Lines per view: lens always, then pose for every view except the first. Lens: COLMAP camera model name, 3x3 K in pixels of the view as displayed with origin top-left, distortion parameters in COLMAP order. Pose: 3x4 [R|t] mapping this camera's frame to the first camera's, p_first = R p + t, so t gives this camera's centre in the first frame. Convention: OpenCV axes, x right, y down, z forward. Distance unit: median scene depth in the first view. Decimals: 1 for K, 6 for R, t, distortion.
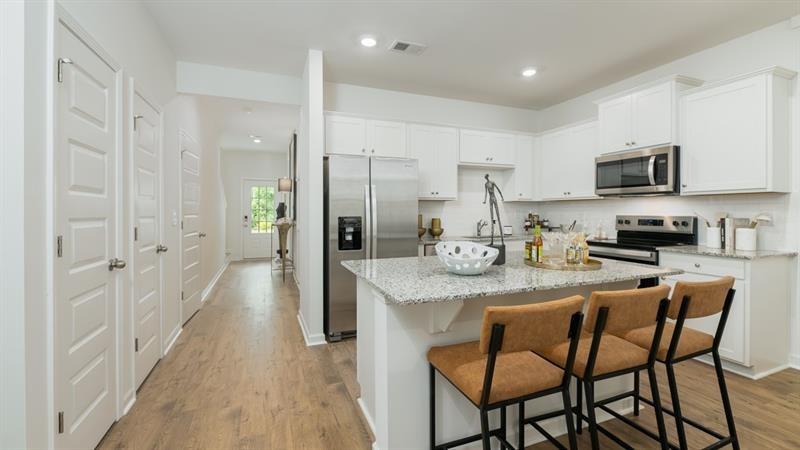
lens RADIAL K [[359.5, 0, 402.1], [0, 359.5, 219.6], [0, 0, 1]] dist [-0.001056, -0.000103]
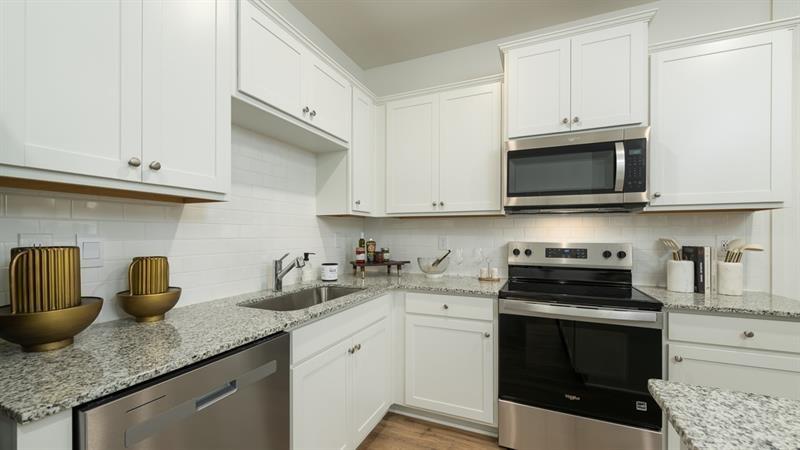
lens RADIAL K [[317.6, 0, 401.7], [0, 317.6, 237.8], [0, 0, 1]] dist [-0.001338, -0.000136]
pose [[0.719407, -0.002887, 0.694583, 0.068486], [0.011774, 0.999898, -0.008039, -0.017375], [-0.694489, 0.013961, 0.719367, 0.744059]]
